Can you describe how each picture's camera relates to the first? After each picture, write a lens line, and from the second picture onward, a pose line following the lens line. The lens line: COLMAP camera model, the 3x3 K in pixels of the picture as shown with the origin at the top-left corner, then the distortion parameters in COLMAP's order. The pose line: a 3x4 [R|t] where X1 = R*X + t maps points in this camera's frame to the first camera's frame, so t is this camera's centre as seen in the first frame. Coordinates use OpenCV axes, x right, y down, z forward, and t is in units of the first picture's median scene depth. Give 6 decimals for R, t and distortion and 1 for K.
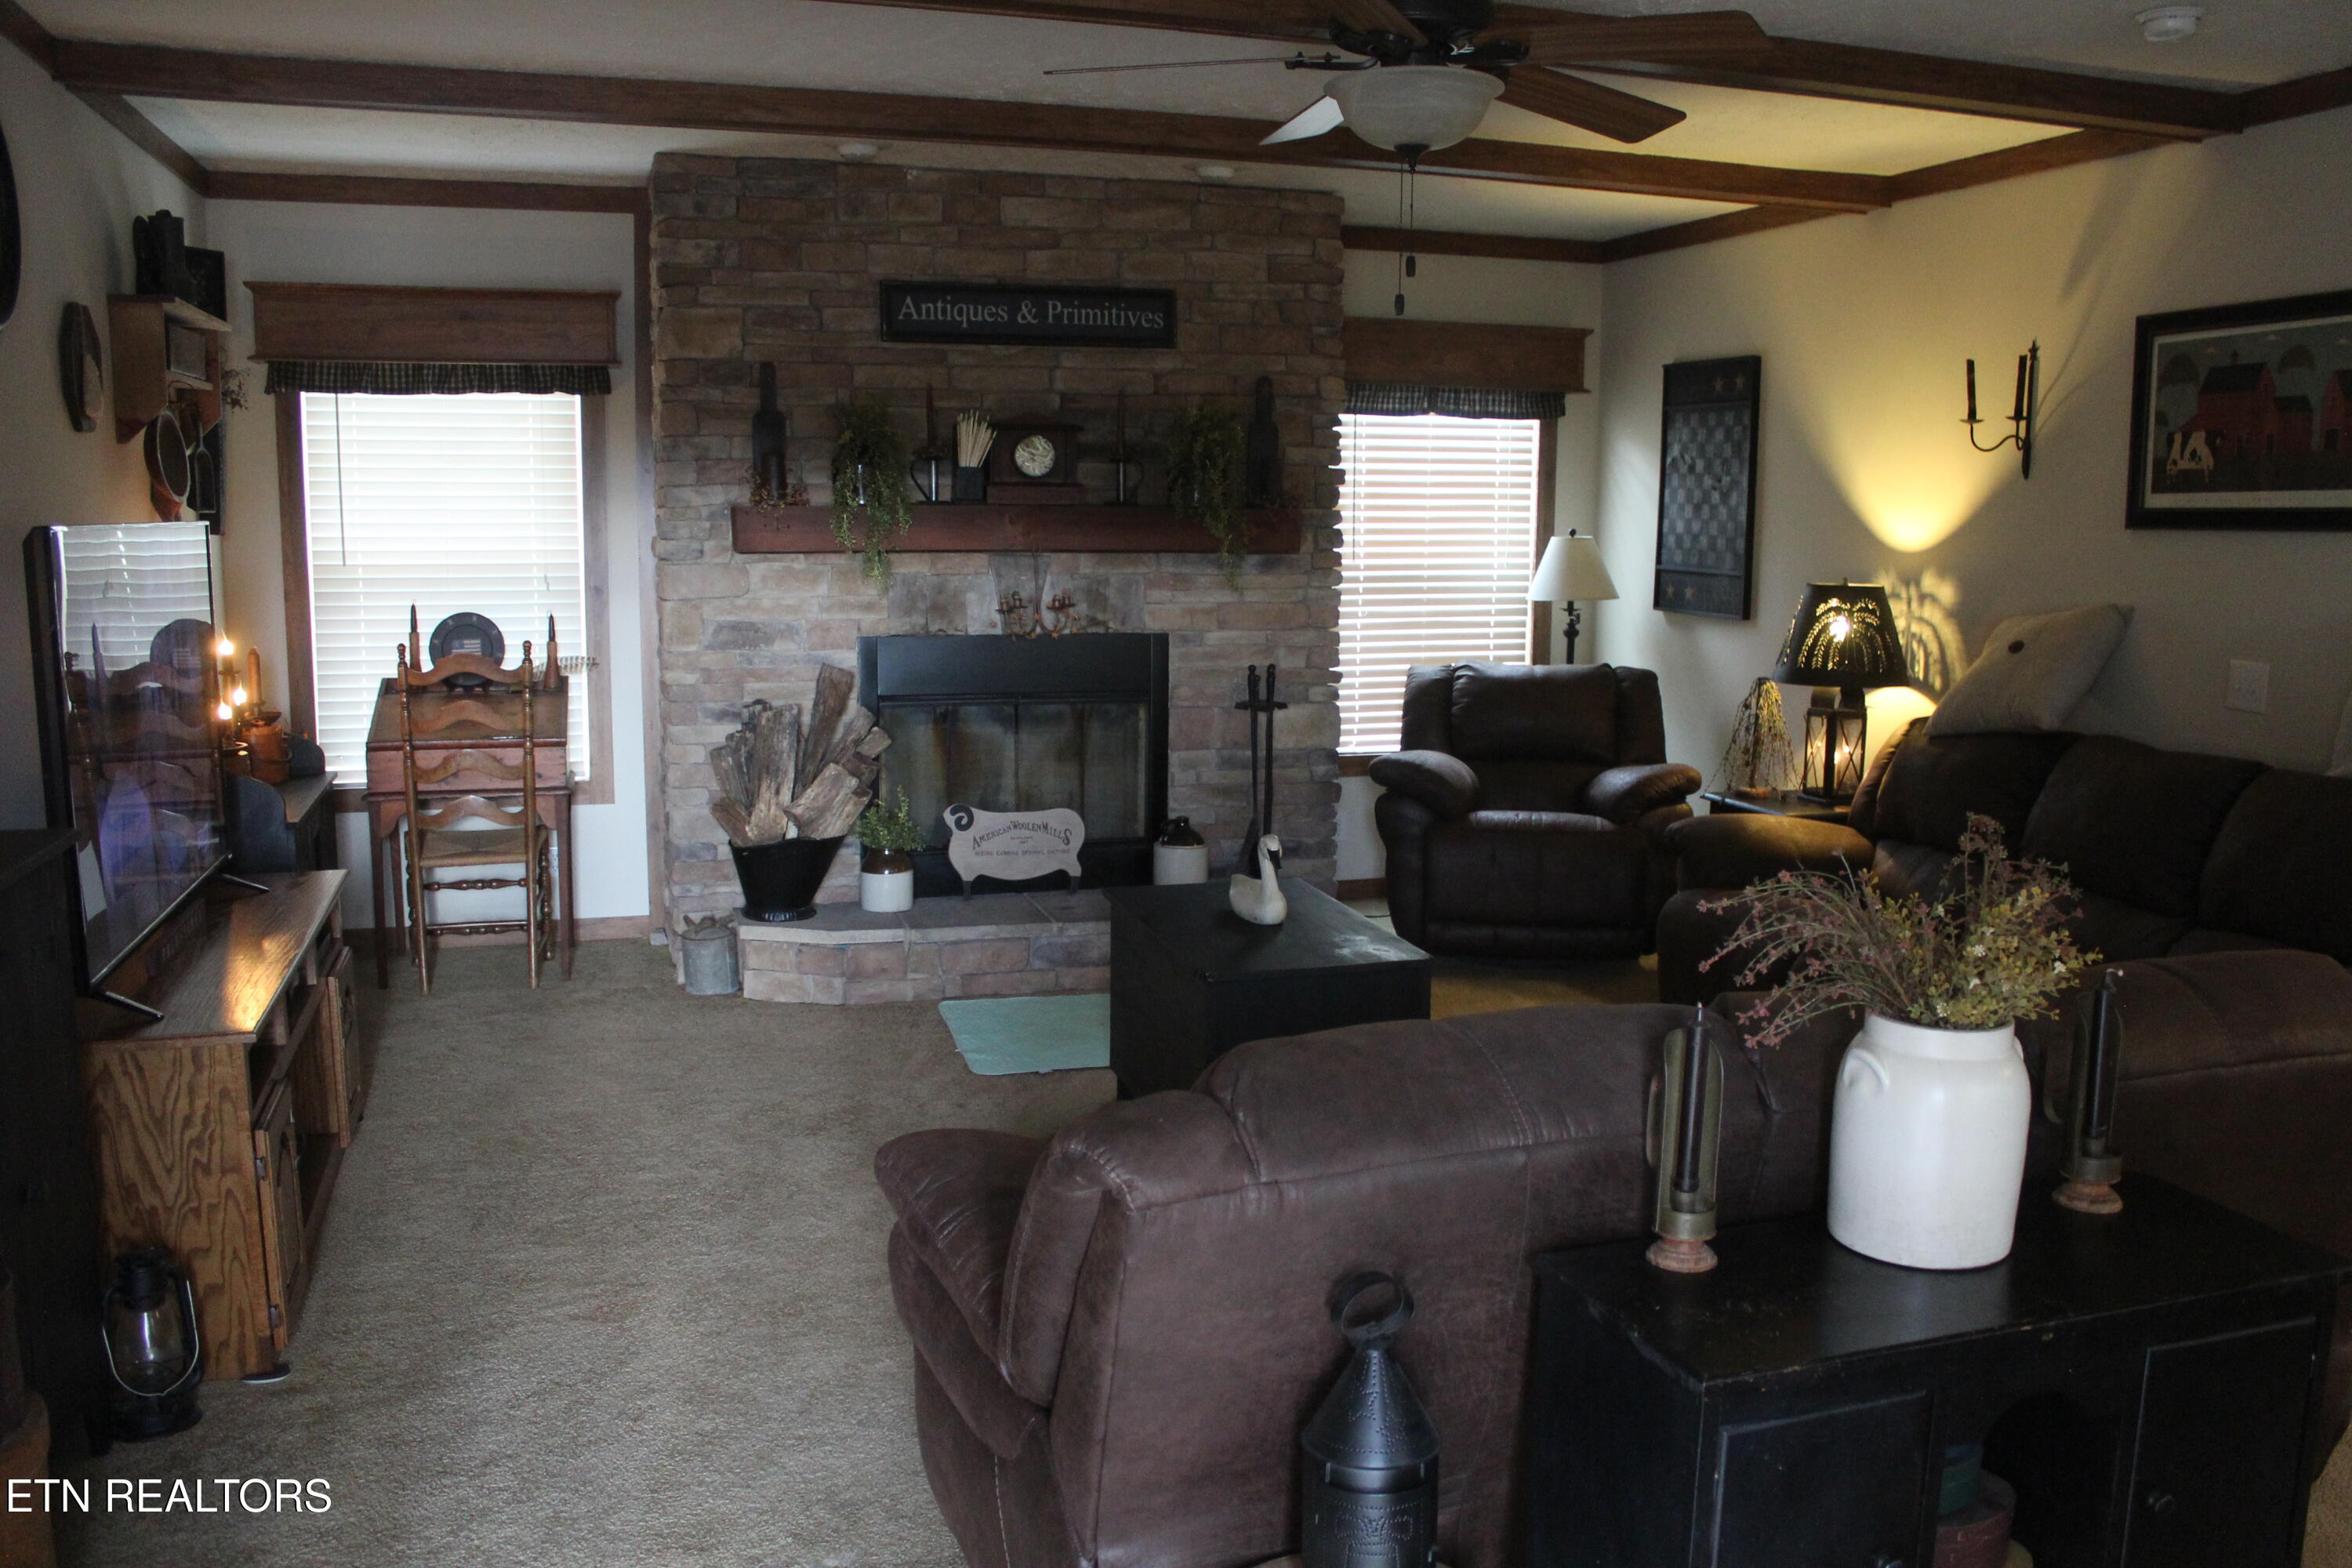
lens RADIAL K [[1956.8, 0, 1225.6], [0, 1956.8, 824.7], [0, 0, 1]] dist [-0.172155, 0.146007]
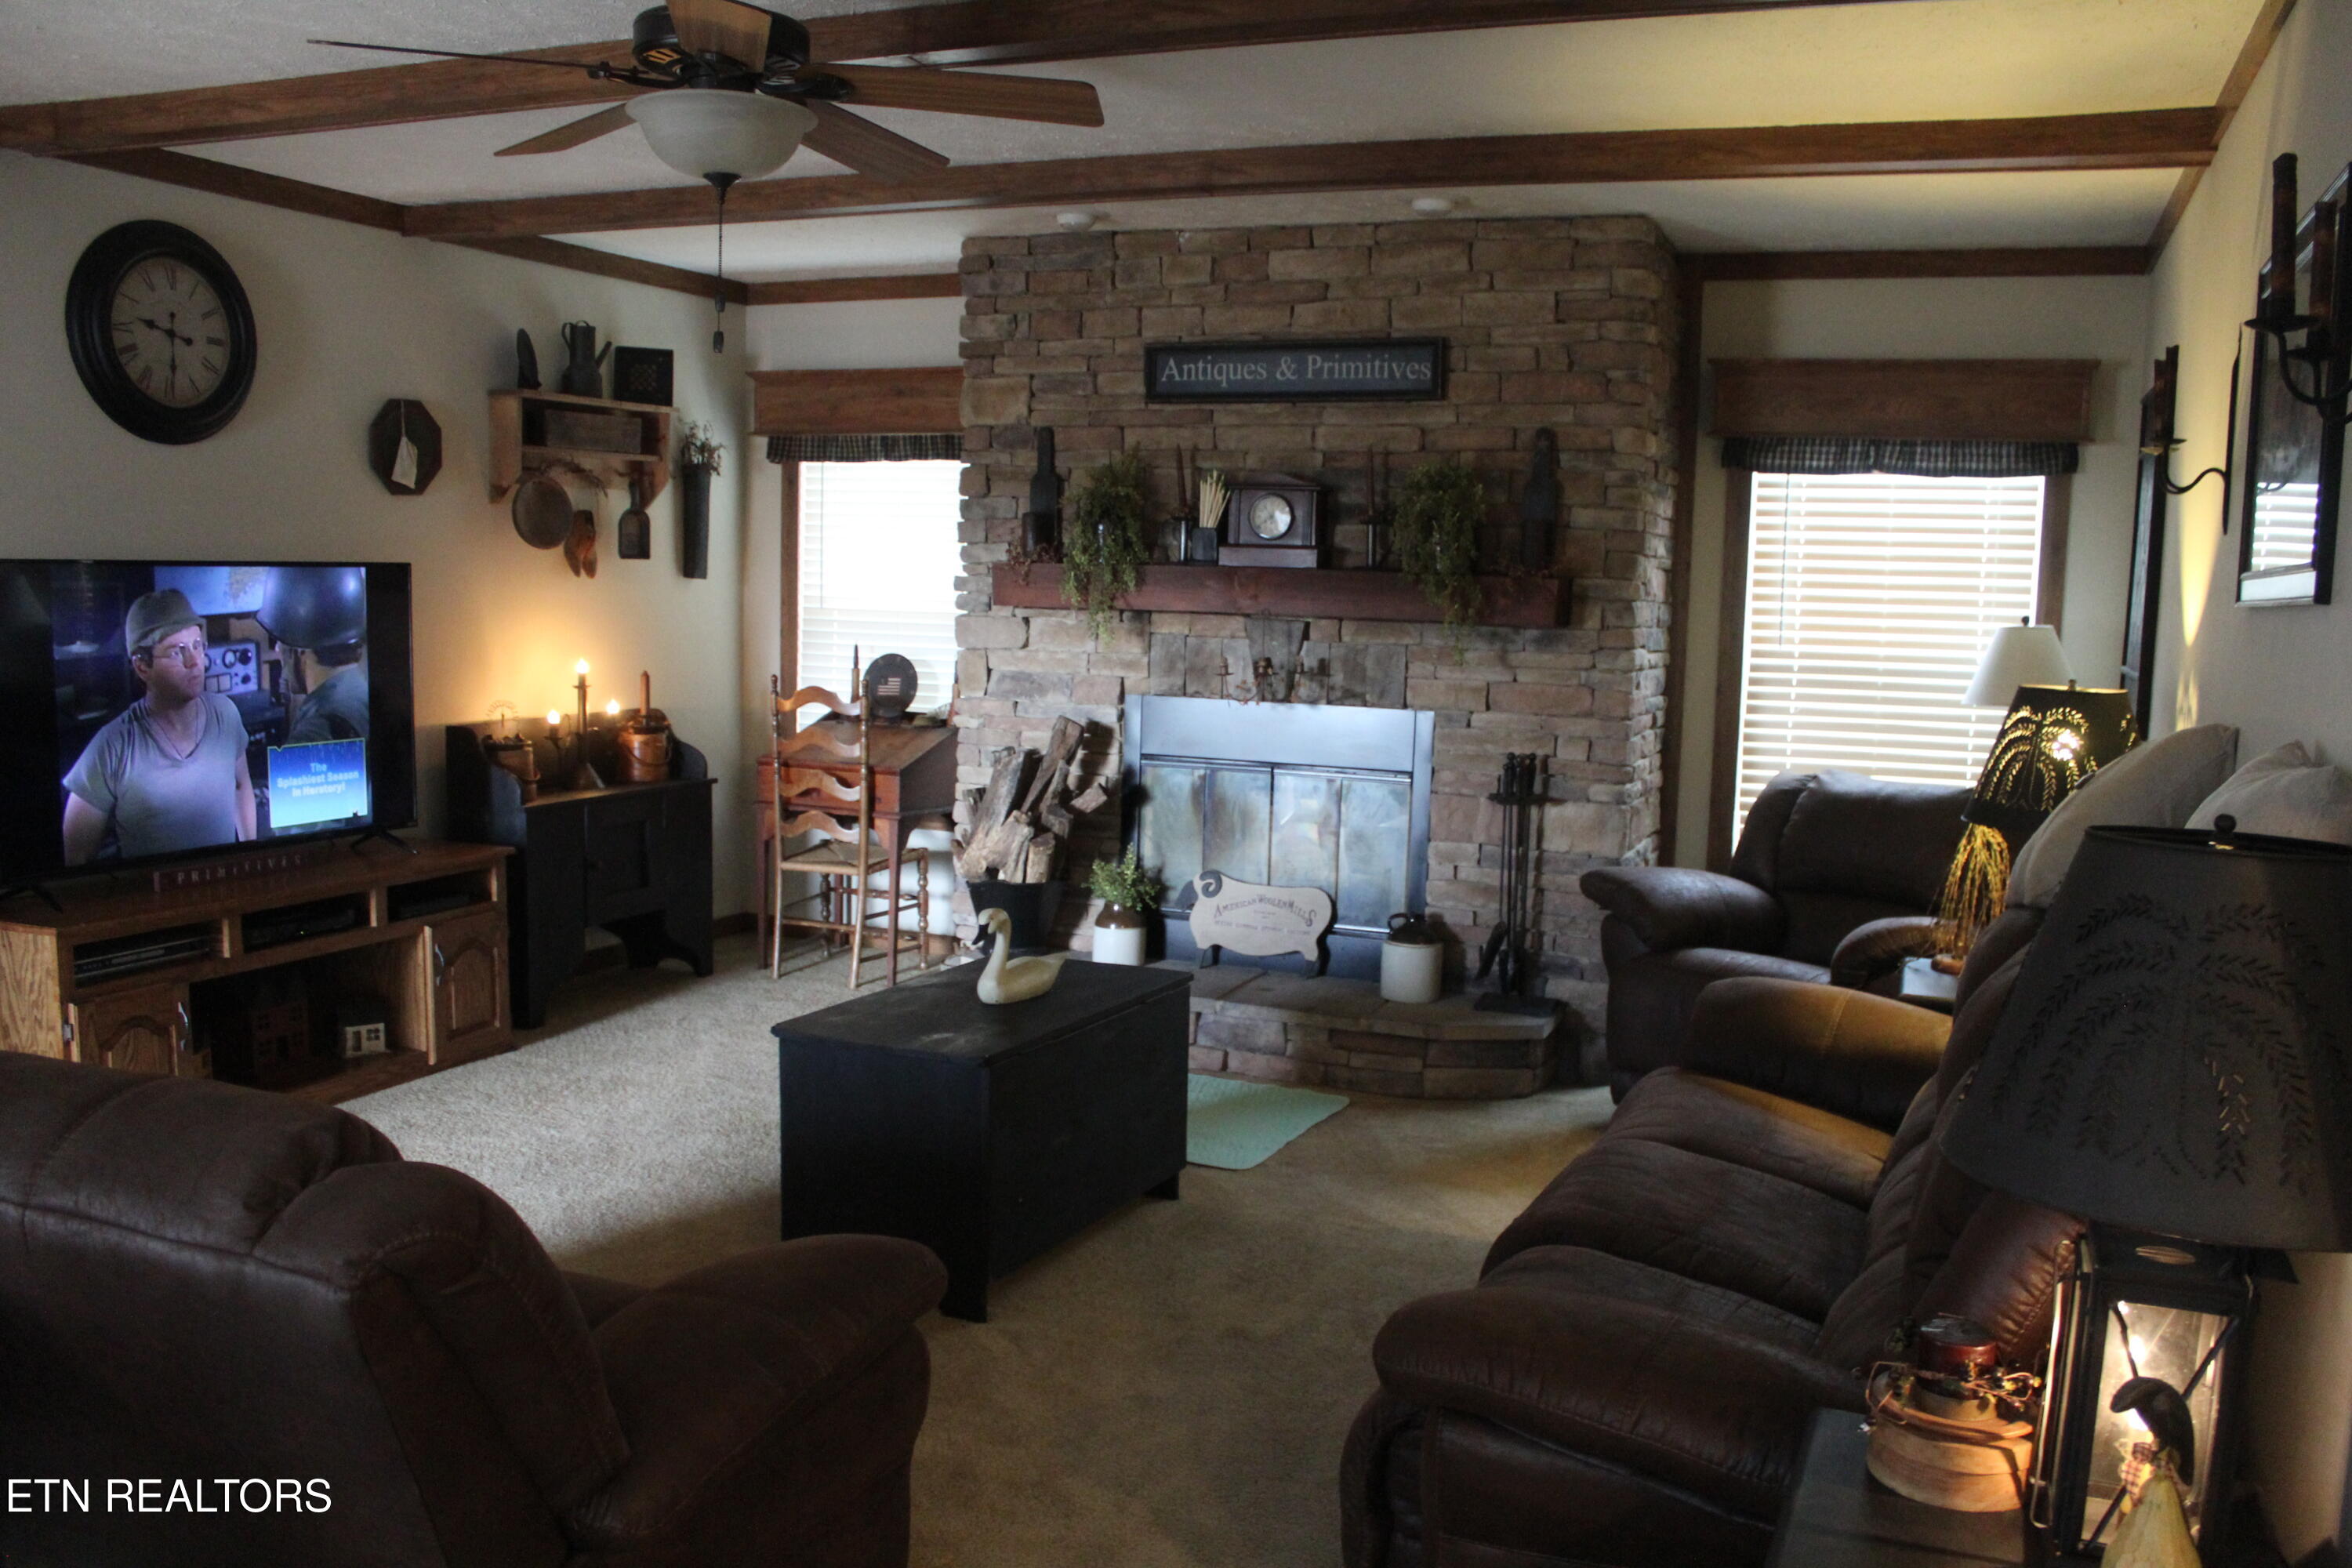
lens RADIAL K [[1956.8, 0, 1225.6], [0, 1956.8, 824.7], [0, 0, 1]] dist [-0.172155, 0.146007]
pose [[0.763120, 0.094418, -0.639323, 0.508336], [-0.121484, 0.992592, 0.001582, -0.036543], [0.634736, 0.076460, 0.768937, 0.250307]]
